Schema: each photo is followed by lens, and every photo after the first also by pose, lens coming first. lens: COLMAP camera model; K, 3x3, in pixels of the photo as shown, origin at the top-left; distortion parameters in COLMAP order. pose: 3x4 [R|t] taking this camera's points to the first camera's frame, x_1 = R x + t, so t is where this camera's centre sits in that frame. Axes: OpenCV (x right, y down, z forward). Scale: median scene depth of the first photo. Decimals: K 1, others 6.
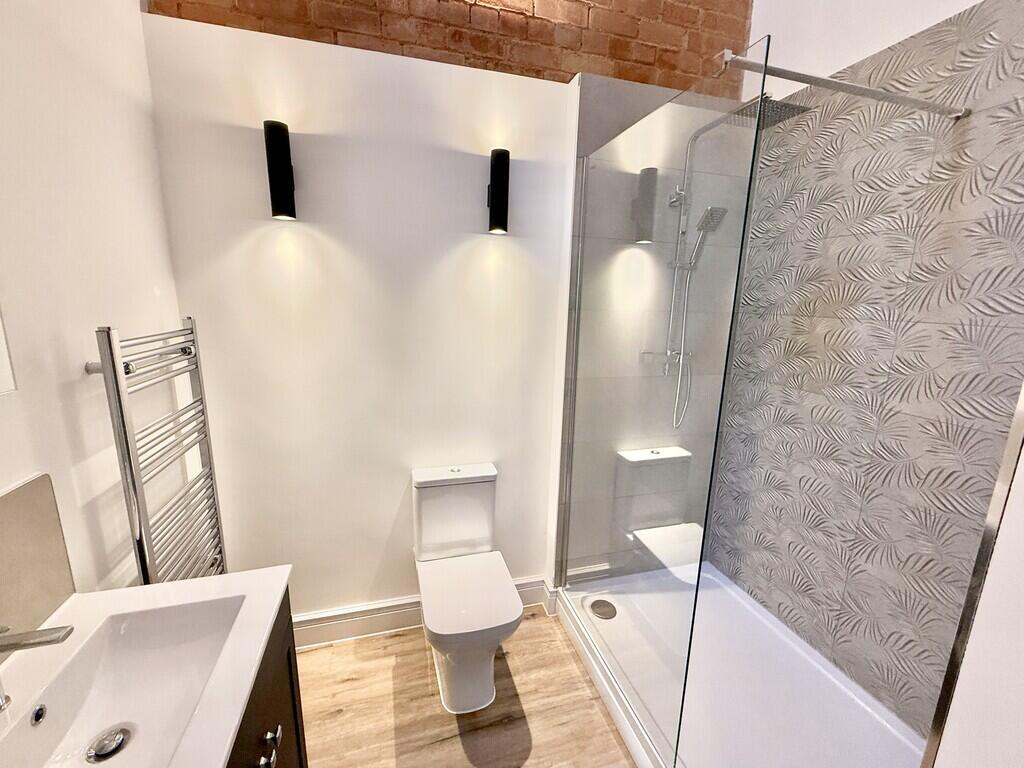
lens RADIAL K [[409.0, 0, 505.8], [0, 409.0, 383.6], [0, 0, 1]] dist [-0.000737, 0.000098]
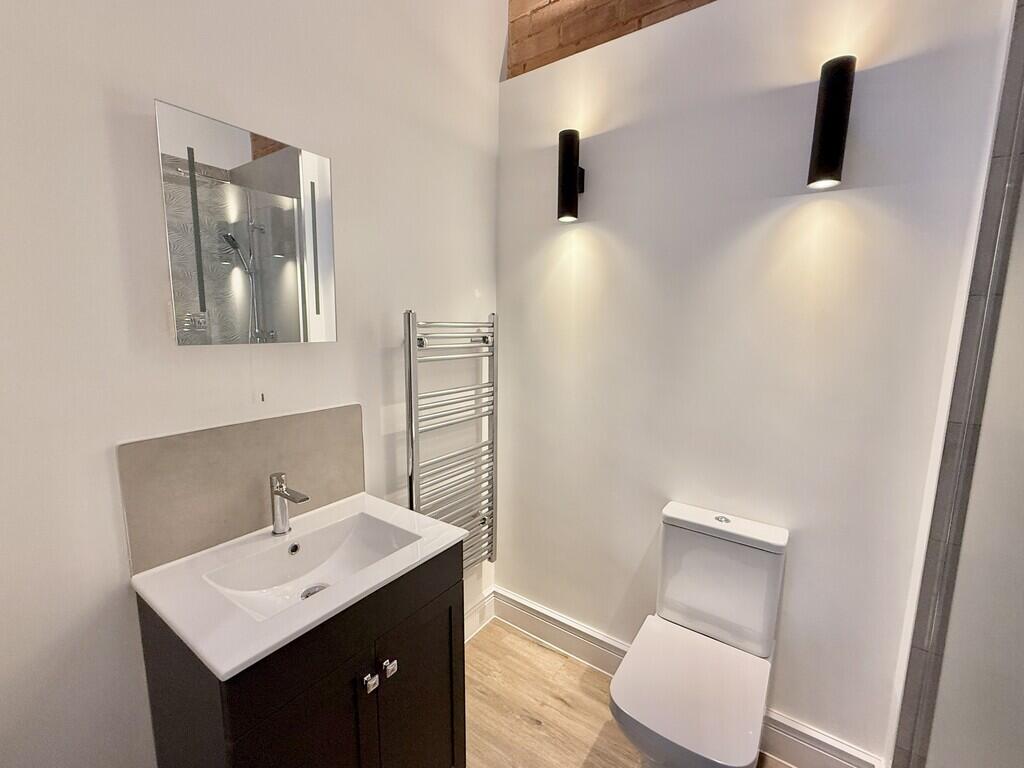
lens RADIAL K [[430.8, 0, 515.8], [0, 430.8, 383.5], [0, 0, 1]] dist [-0.003760, 0.000266]
pose [[0.648082, 0.099001, -0.755109, 0.226388], [-0.154016, 0.988065, -0.002643, 0.032803], [0.745834, 0.118012, 0.655594, 0.204838]]
